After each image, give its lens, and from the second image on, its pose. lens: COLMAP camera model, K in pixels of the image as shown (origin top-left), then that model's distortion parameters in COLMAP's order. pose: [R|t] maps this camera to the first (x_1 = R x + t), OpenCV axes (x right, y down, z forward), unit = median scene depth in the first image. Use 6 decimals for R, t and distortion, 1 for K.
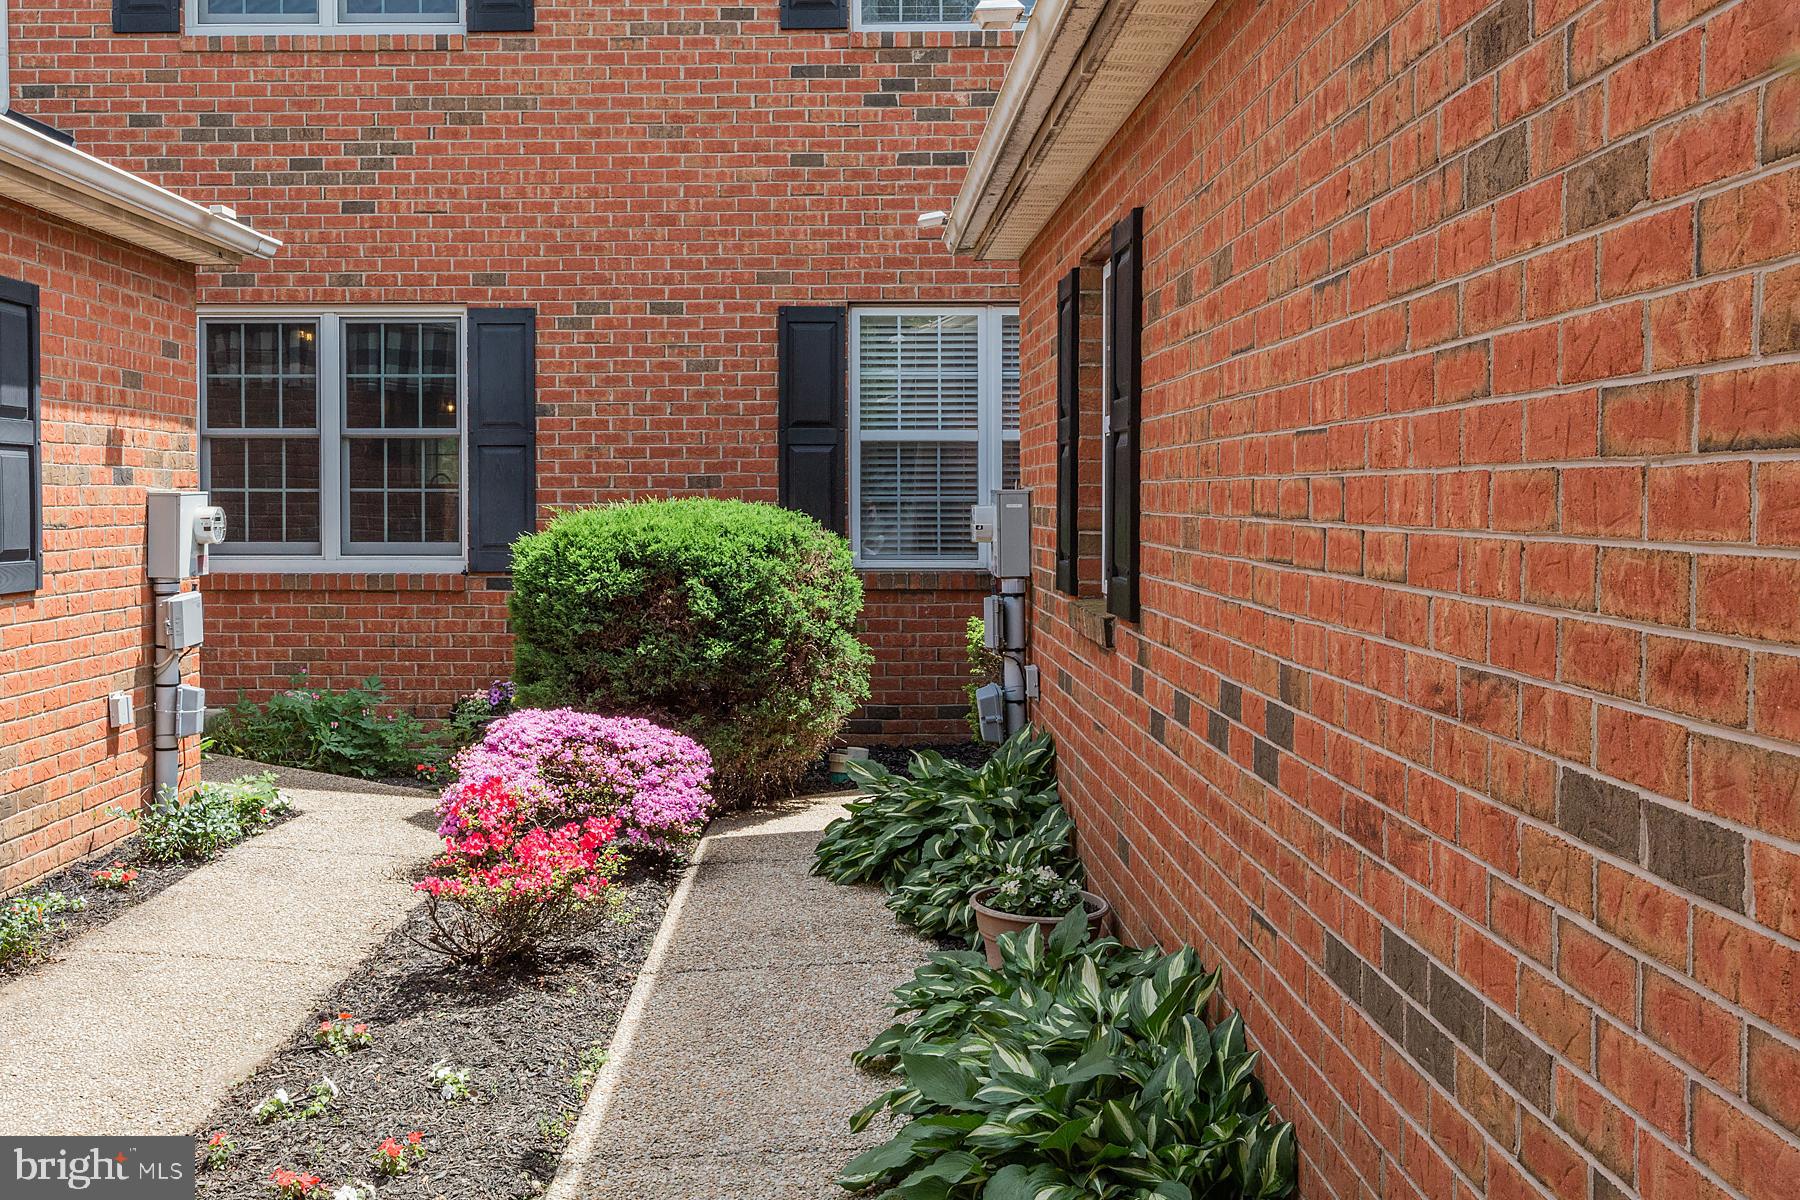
lens RADIAL K [[1752.3, 0, 894.3], [0, 1752.3, 592.5], [0, 0, 1]] dist [-0.012514, 0.000000]
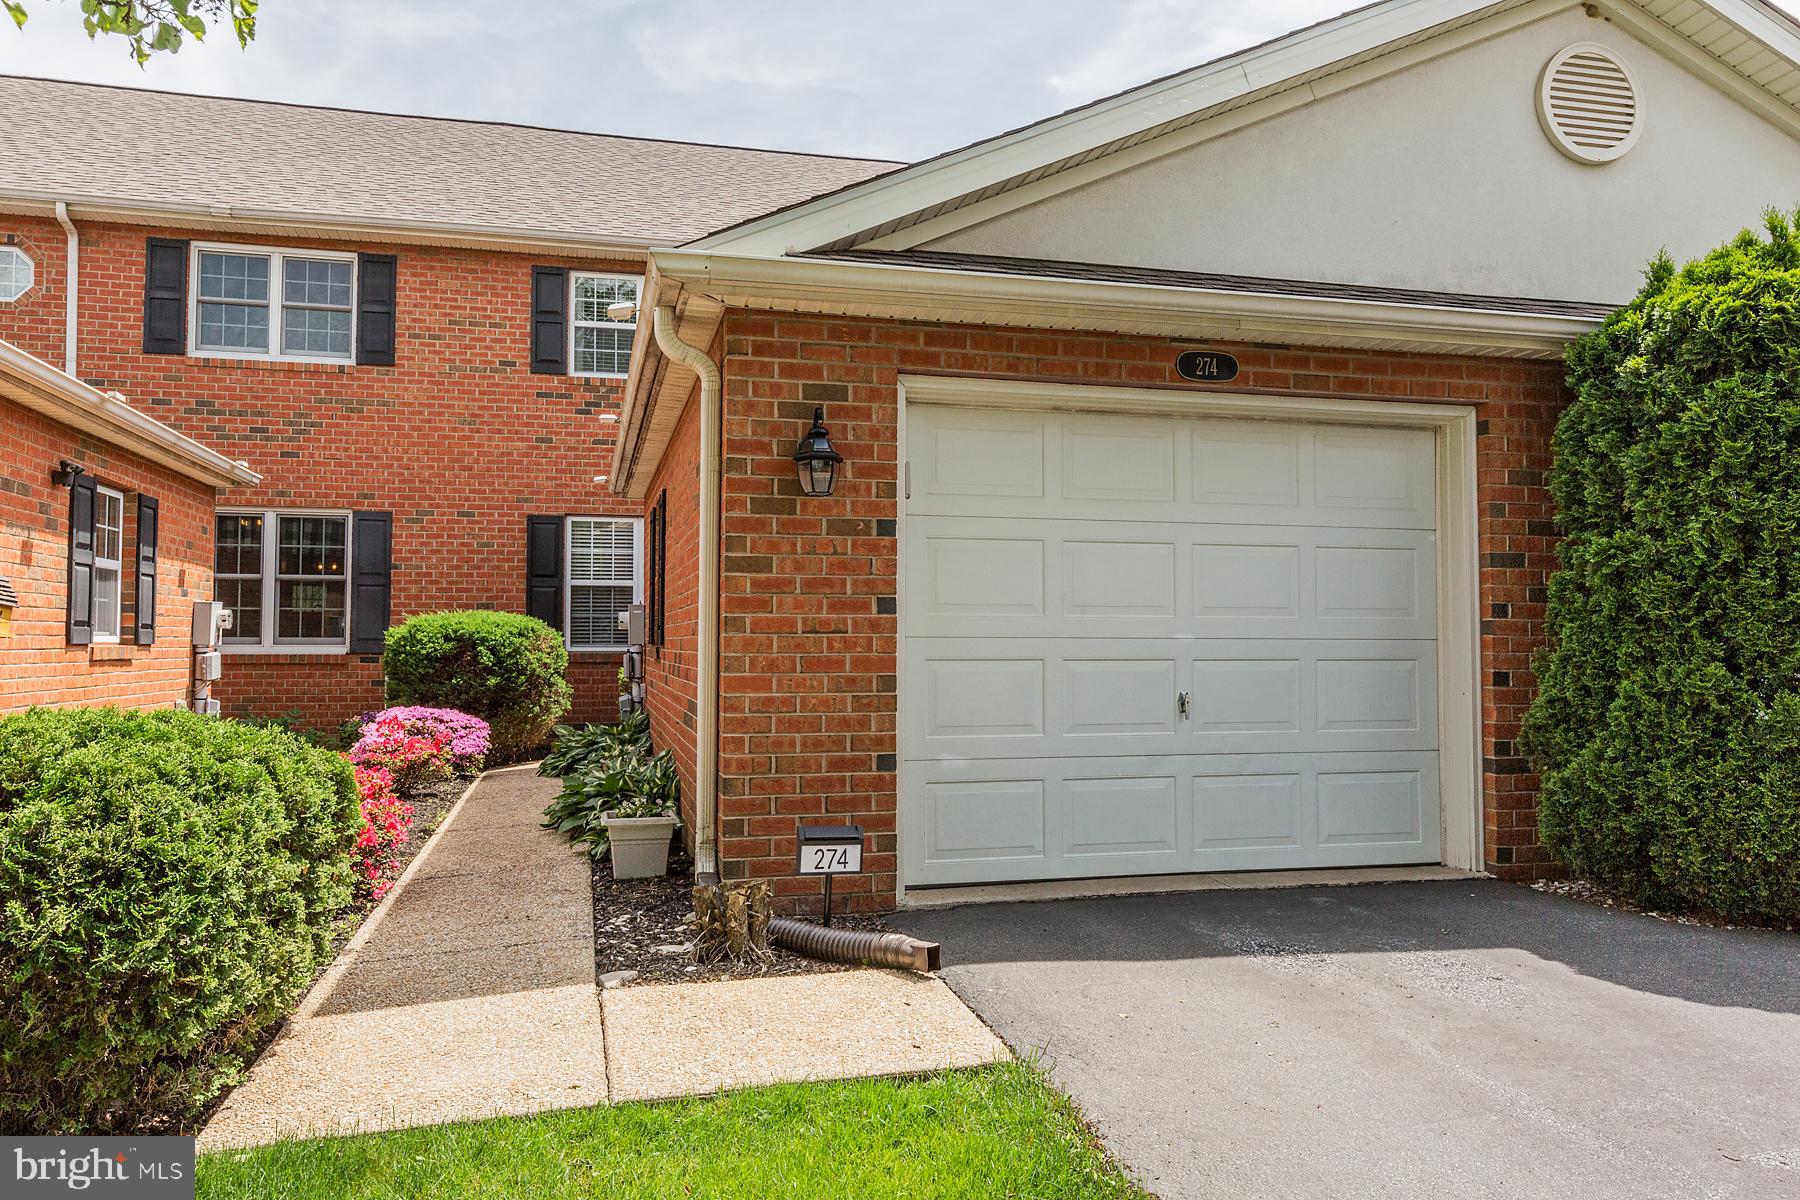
lens RADIAL K [[1276.2, 0, 900.2], [0, 1276.2, 616.6], [0, 0, 1]] dist [0.005613, 0.001699]
pose [[0.977076, 0.009741, 0.212666, 0.036375], [0.006670, 0.997061, -0.076314, 0.057414], [-0.212785, 0.075984, 0.974140, -0.441603]]
